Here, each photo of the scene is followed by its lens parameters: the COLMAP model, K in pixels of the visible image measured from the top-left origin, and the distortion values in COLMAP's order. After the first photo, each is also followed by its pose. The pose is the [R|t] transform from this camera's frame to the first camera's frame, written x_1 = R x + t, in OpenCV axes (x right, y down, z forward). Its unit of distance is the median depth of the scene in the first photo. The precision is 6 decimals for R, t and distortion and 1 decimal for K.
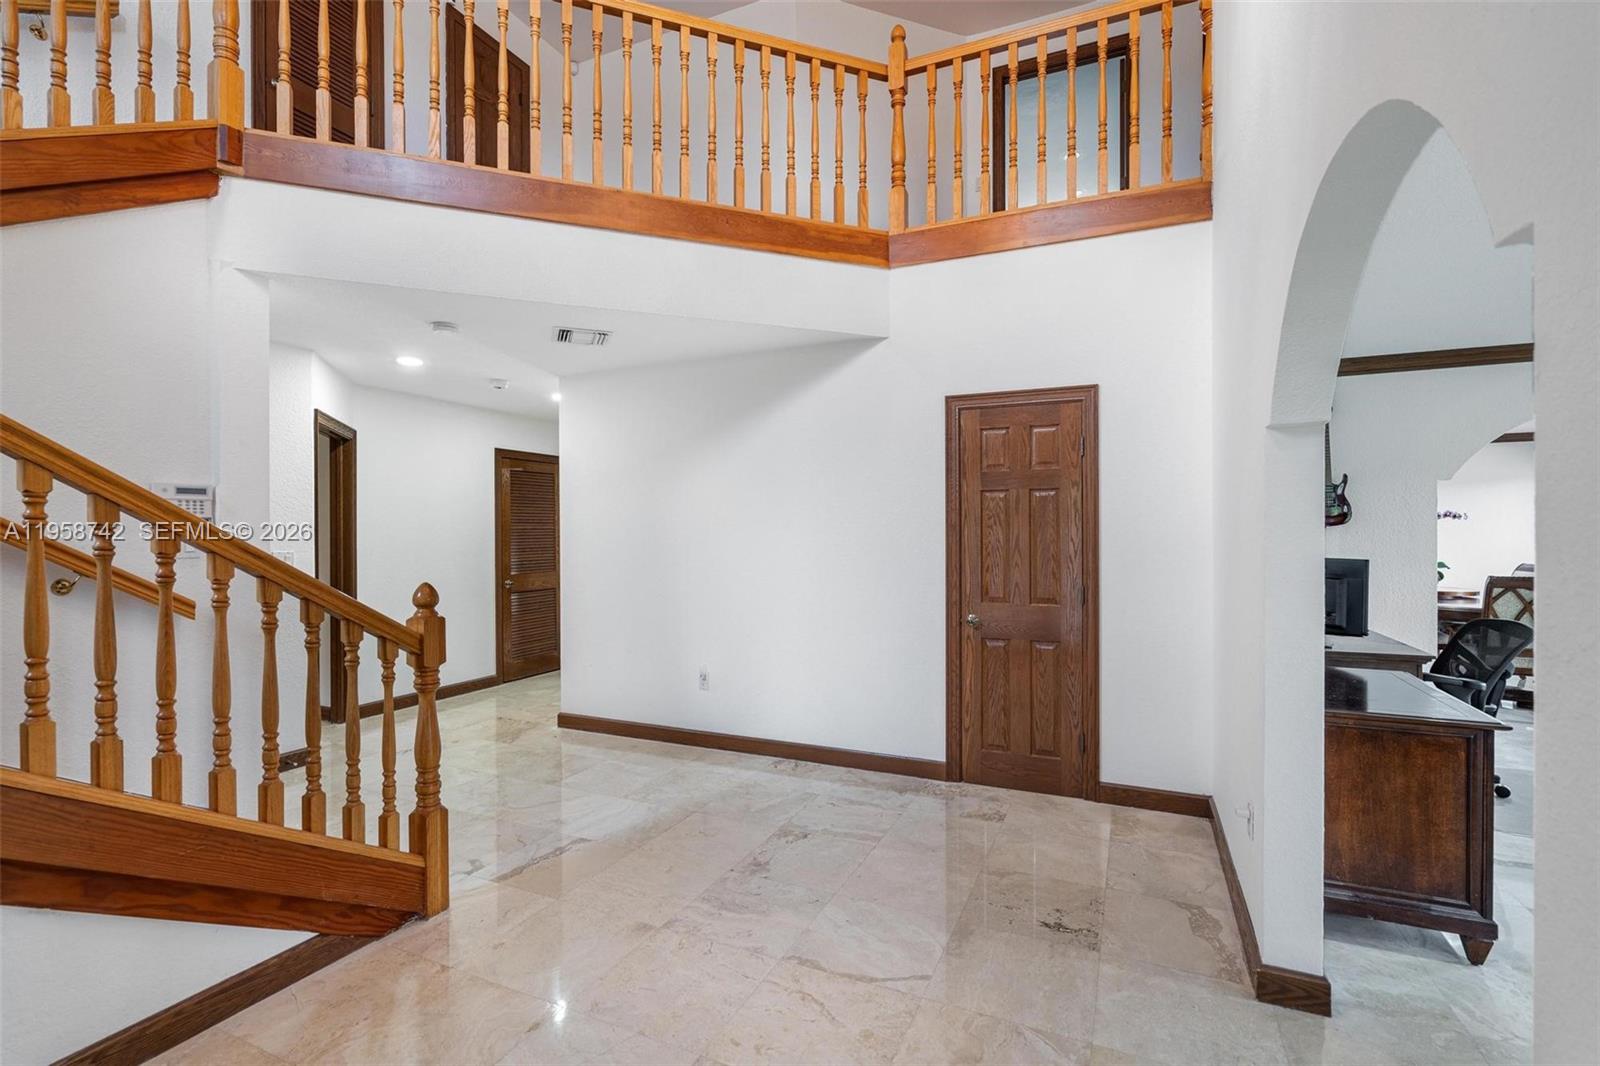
lens RADIAL K [[735.6, 0, 802.4], [0, 735.6, 537.5], [0, 0, 1]] dist [-0.002182, -0.000548]
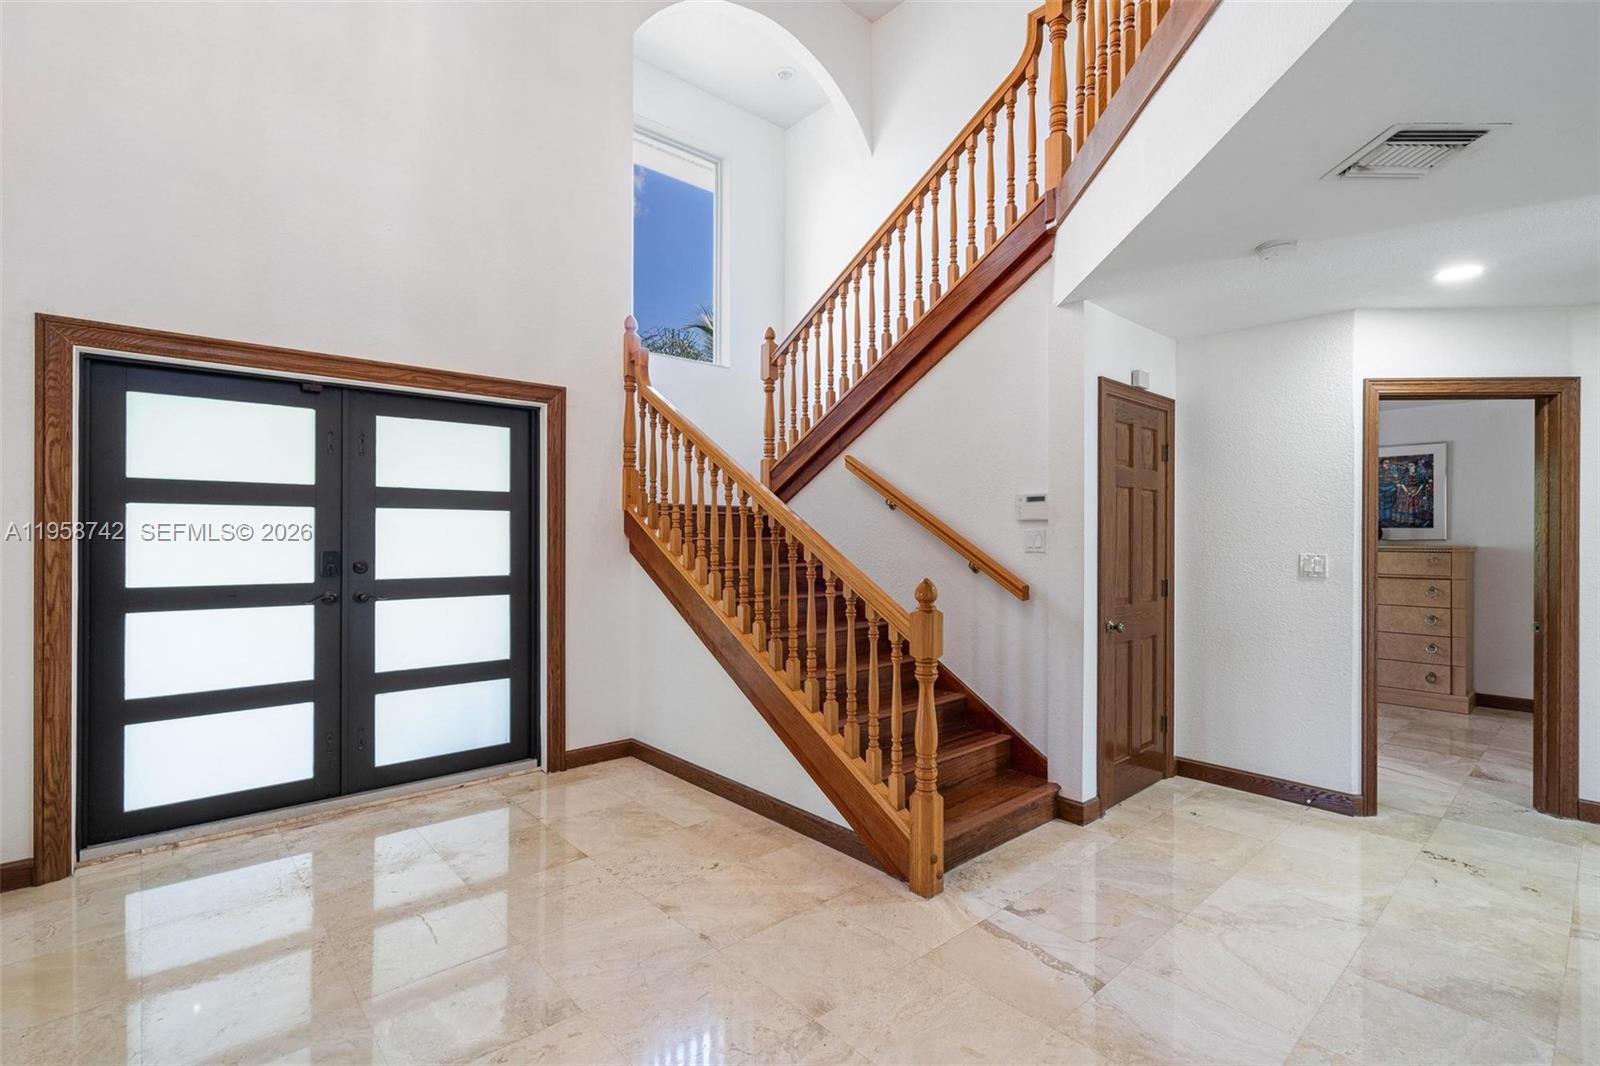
lens RADIAL K [[735.6, 0, 798.2], [0, 735.6, 531.8], [0, 0, 1]] dist [-0.002182, -0.000548]
pose [[-0.399262, -0.001903, -0.916835, 0.532271], [-0.006817, 0.999976, 0.000893, -0.002992], [0.916812, 0.006607, -0.399266, 1.260291]]
